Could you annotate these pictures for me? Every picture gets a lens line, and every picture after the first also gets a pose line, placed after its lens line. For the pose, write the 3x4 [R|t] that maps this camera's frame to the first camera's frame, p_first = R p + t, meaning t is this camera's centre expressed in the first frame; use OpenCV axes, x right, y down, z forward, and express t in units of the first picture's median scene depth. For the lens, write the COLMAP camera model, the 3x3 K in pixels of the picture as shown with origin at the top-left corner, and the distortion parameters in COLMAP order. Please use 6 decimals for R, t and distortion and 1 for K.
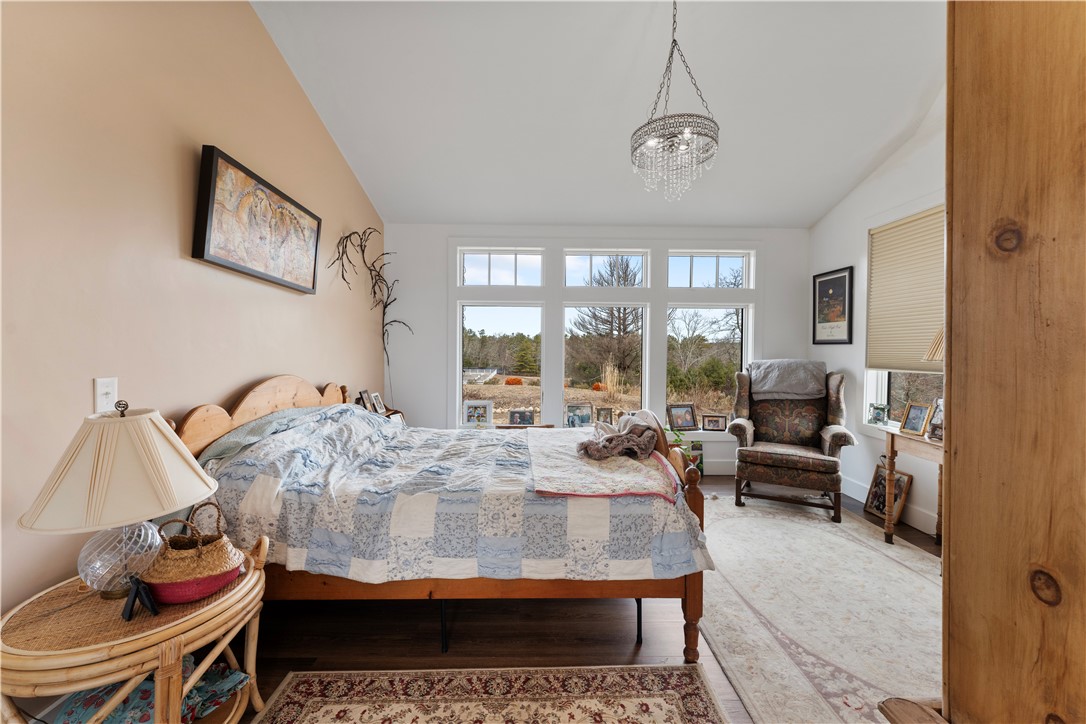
lens RADIAL K [[441.3, 0, 544.5], [0, 441.3, 353.8], [0, 0, 1]] dist [-0.003368, -0.000306]
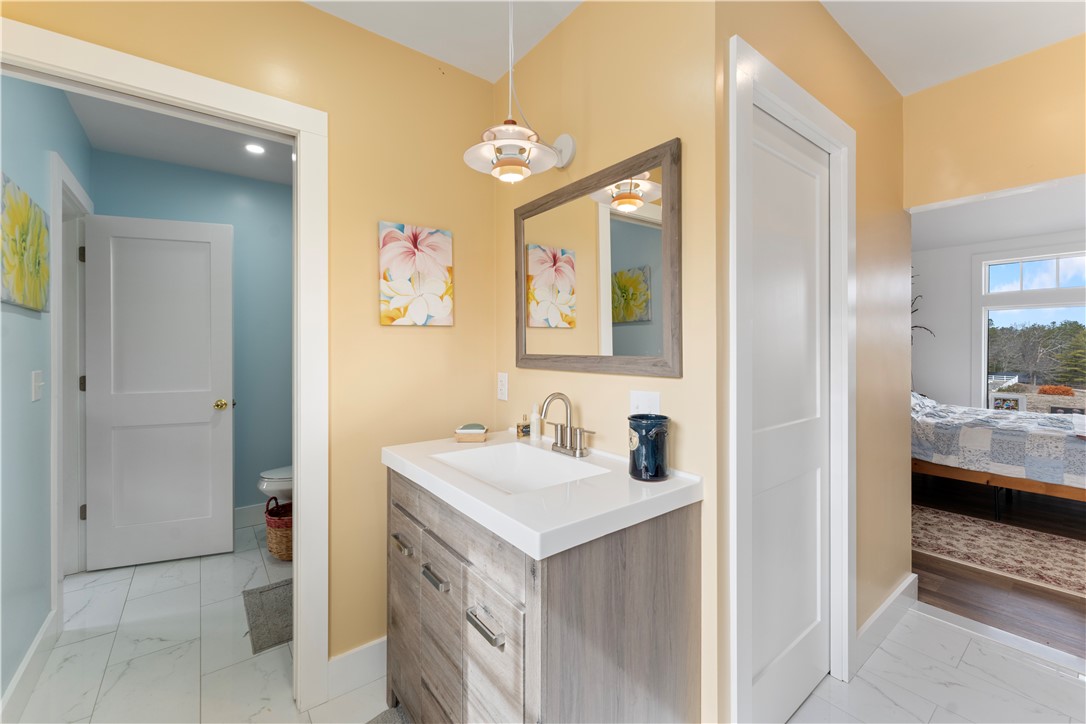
lens RADIAL K [[441.3, 0, 544.4], [0, 441.3, 344.8], [0, 0, 1]] dist [-0.003368, -0.000306]
pose [[0.597348, -0.008494, -0.801937, 0.106703], [-0.004564, 0.999892, -0.013990, 0.005753], [0.801969, 0.012017, 0.597245, -1.518466]]
